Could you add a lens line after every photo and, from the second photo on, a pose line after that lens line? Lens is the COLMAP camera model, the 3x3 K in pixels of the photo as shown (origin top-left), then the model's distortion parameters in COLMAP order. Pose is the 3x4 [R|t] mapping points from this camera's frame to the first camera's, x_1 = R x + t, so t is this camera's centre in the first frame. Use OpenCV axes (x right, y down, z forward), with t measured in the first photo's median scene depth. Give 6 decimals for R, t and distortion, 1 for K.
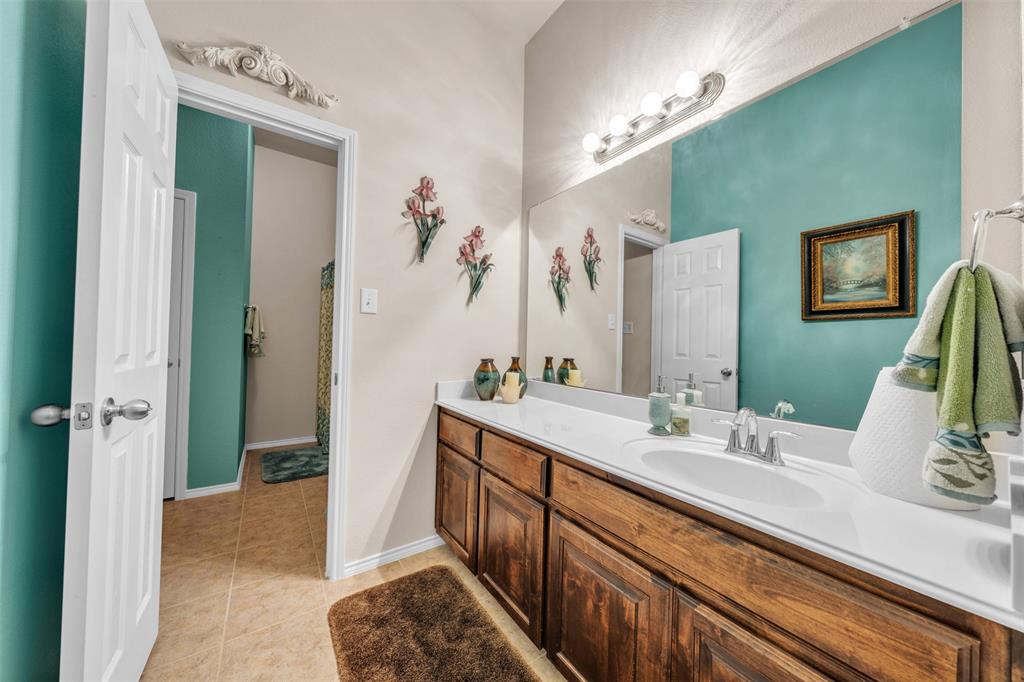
lens RADIAL K [[347.6, 0, 511.7], [0, 347.6, 335.8], [0, 0, 1]] dist [0.000574, 0.000081]
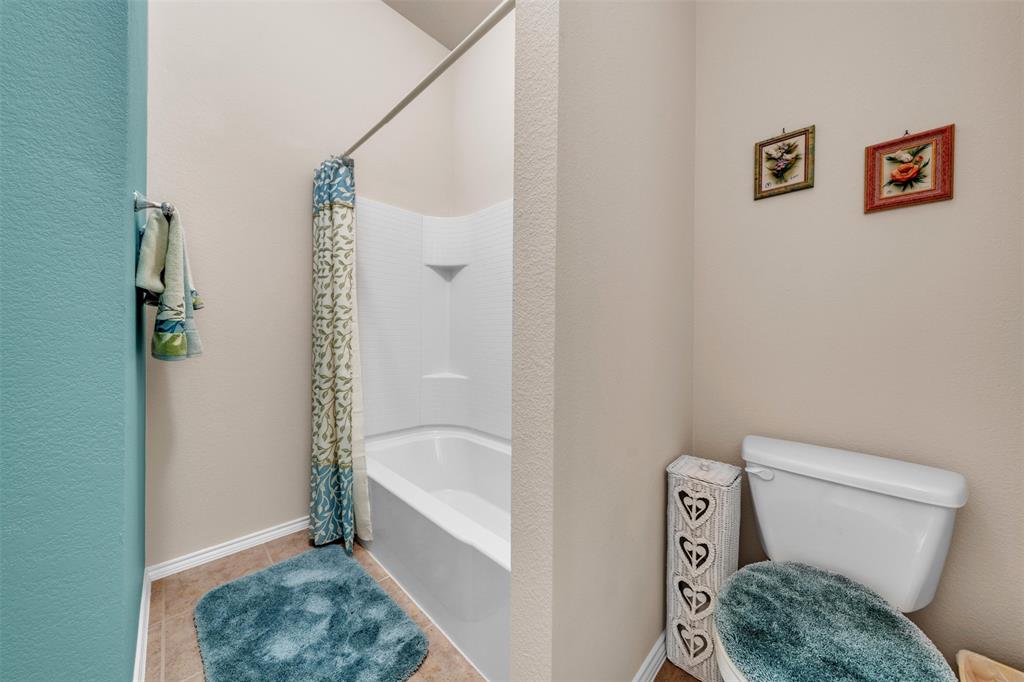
lens RADIAL K [[347.6, 0, 512.5], [0, 347.6, 339.0], [0, 0, 1]] dist [0.000574, 0.000081]
pose [[0.984225, -0.001175, 0.176920, -0.446380], [-0.005526, 0.999286, 0.037378, 0.025691], [-0.176838, -0.037766, 0.983515, 0.572635]]
